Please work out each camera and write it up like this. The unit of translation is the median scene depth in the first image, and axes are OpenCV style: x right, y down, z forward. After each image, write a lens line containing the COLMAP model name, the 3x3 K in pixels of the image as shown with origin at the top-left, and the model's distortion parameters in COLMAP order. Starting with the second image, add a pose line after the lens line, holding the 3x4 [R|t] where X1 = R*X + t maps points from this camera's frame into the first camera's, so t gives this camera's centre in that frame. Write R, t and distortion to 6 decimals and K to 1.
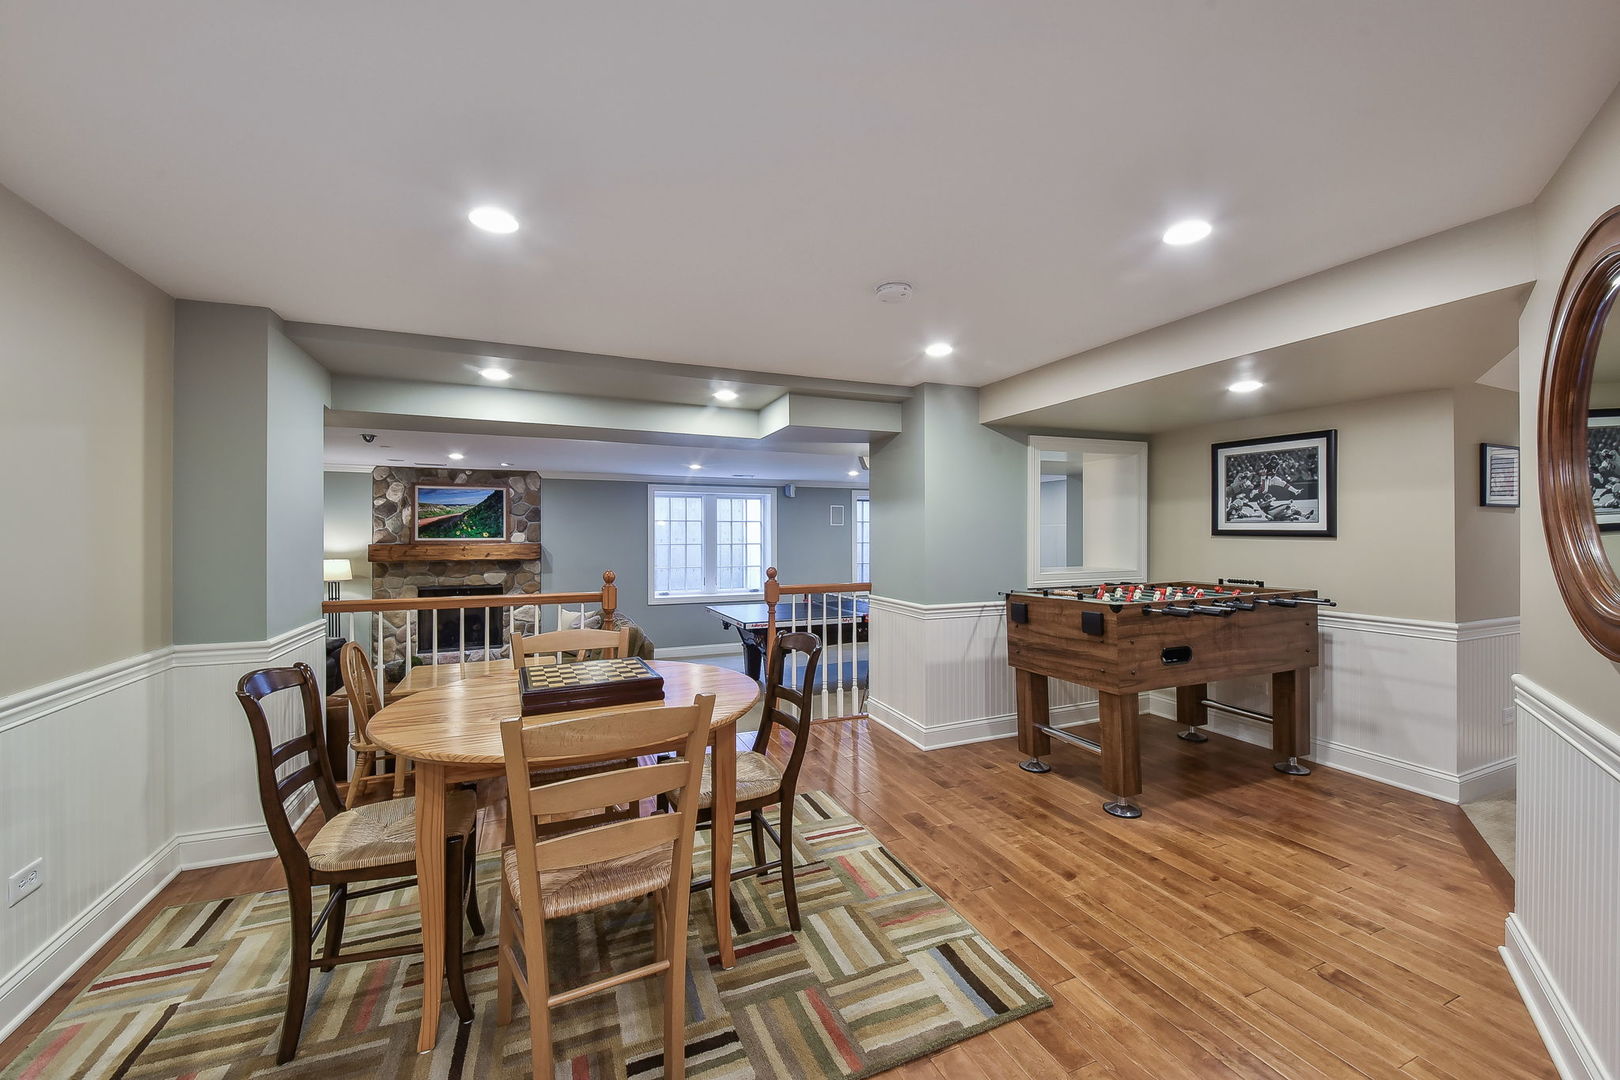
lens RADIAL K [[635.4, 0, 815.2], [0, 635.4, 531.9], [0, 0, 1]] dist [0.000722, -0.000491]
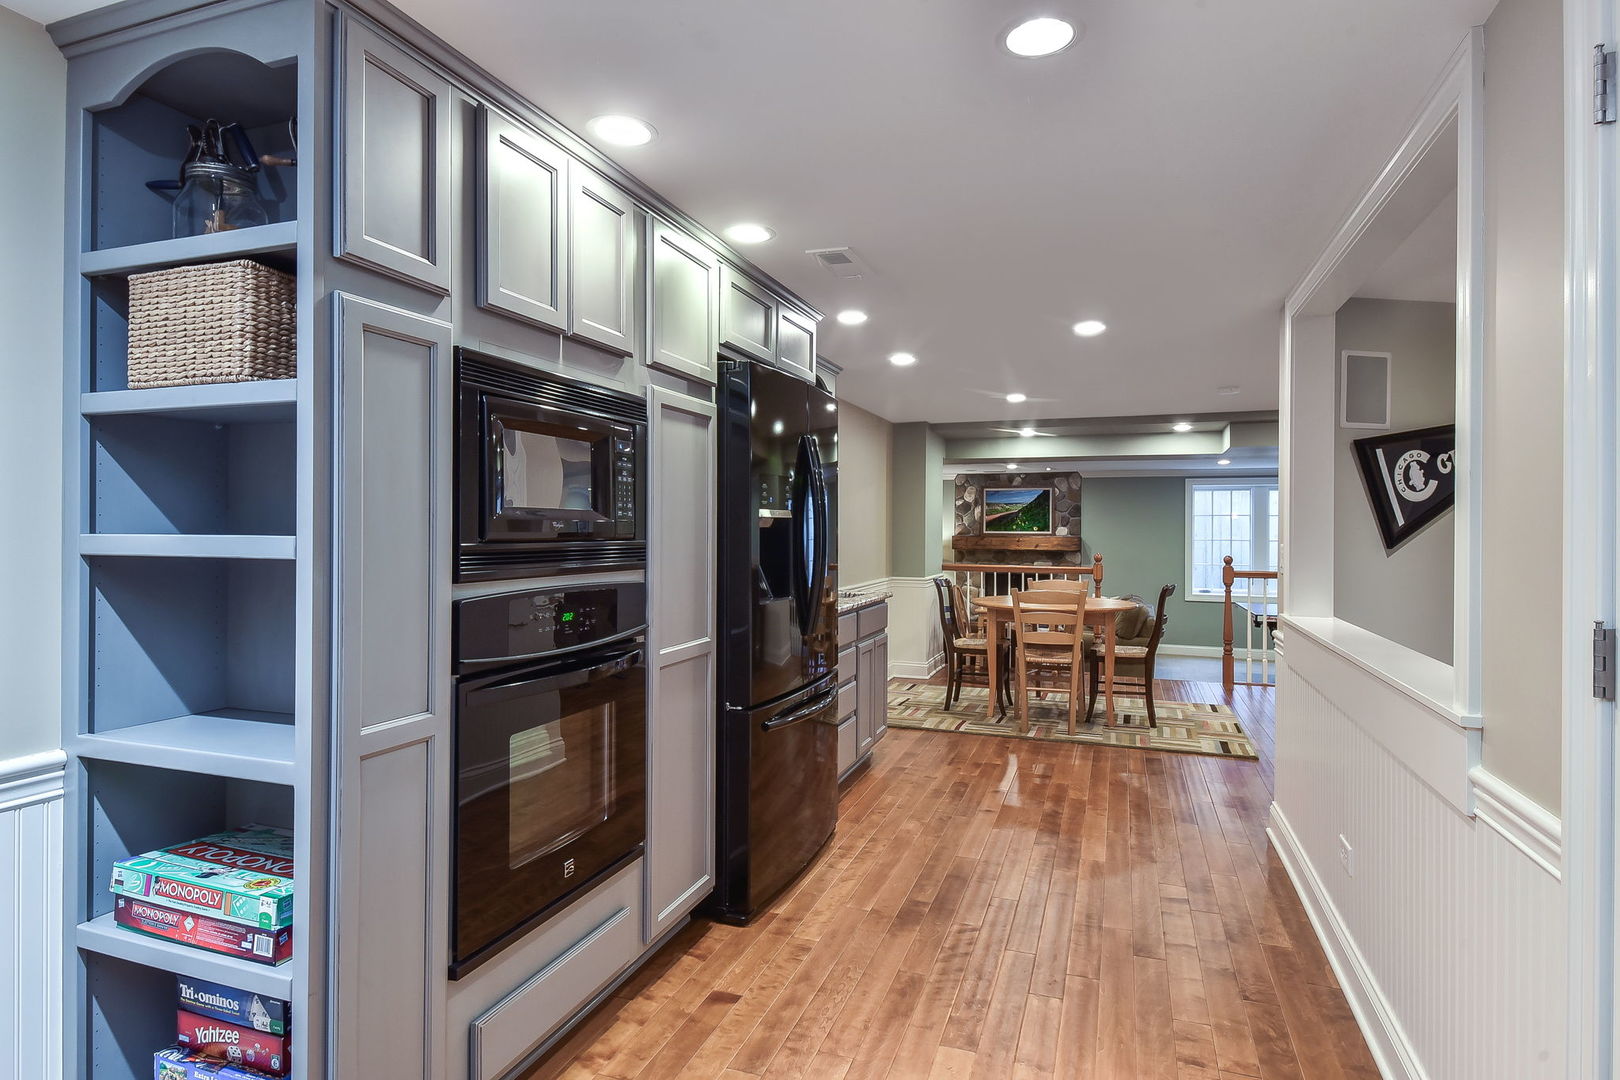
lens RADIAL K [[848.6, 0, 816.8], [0, 848.6, 530.1], [0, 0, 1]] dist [0.001212, 0.000251]
pose [[0.730248, 0.006755, -0.683149, 0.259446], [-0.002608, 0.999971, 0.007099, -0.002841], [0.683177, -0.003403, 0.730245, -0.423830]]
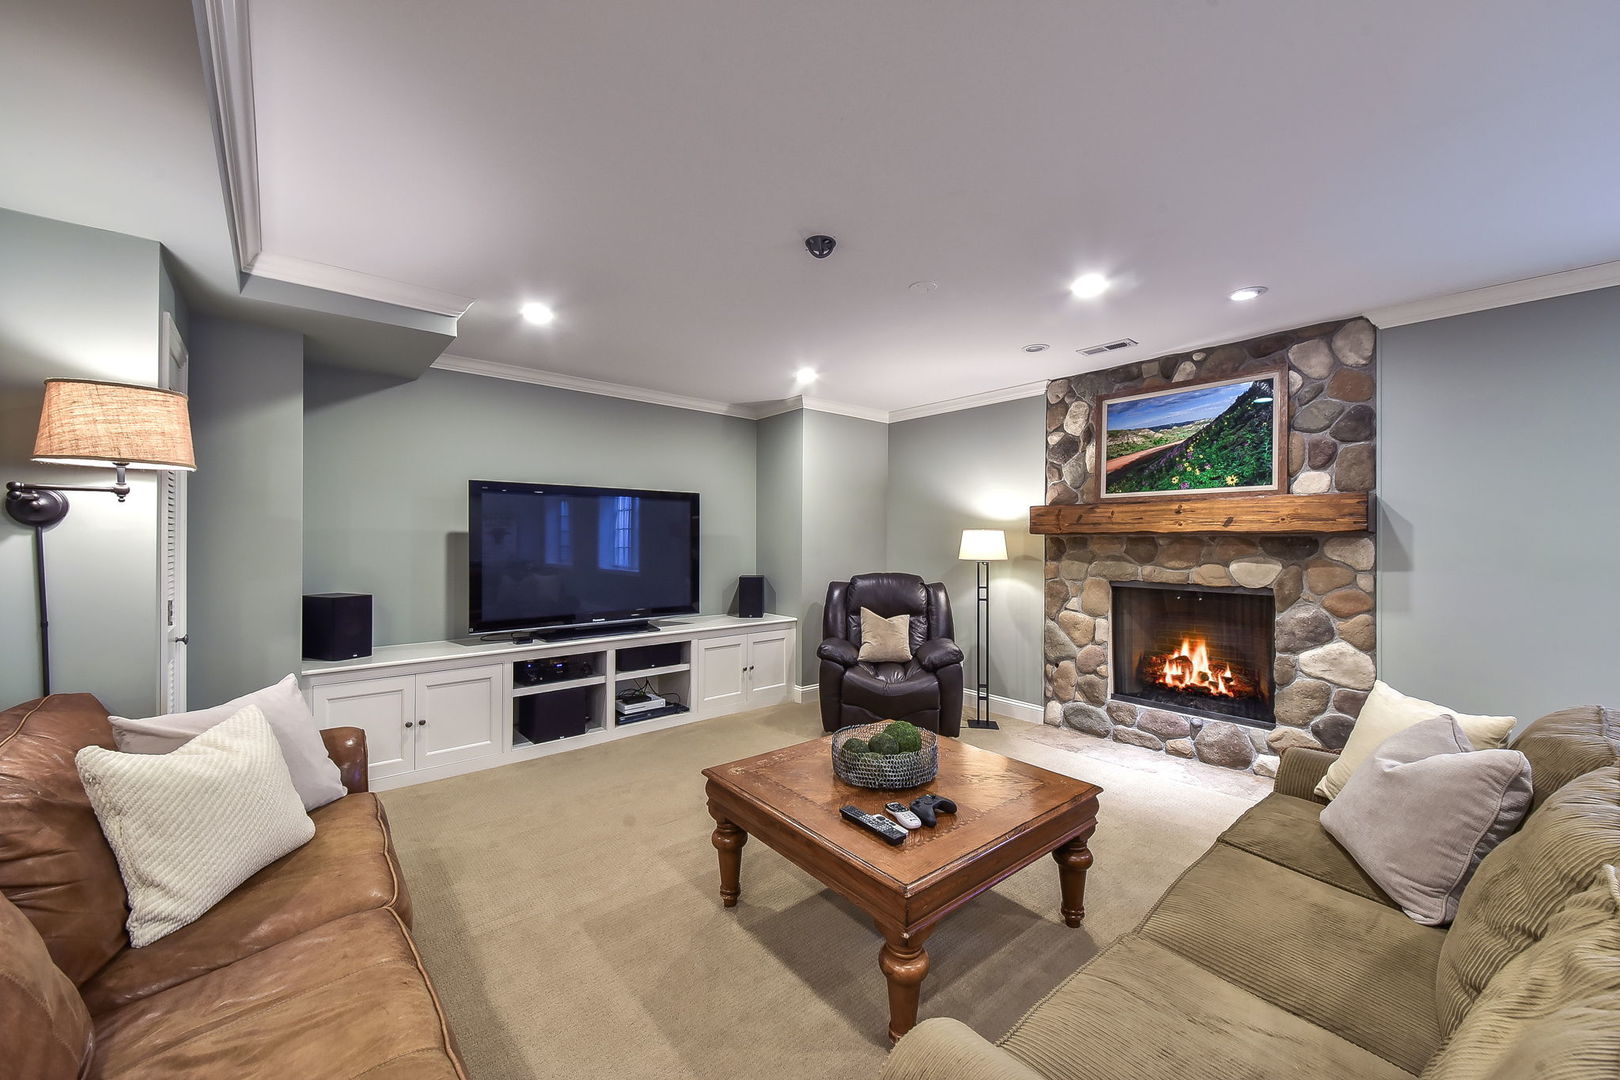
lens RADIAL K [[635.4, 0, 799.3], [0, 635.4, 544.9], [0, 0, 1]] dist [0.000722, -0.000491]
pose [[0.267364, 0.012285, -0.963517, -0.153488], [0.011956, 0.999799, 0.016065, 0.042033], [0.963521, -0.015815, 0.267164, 0.579072]]
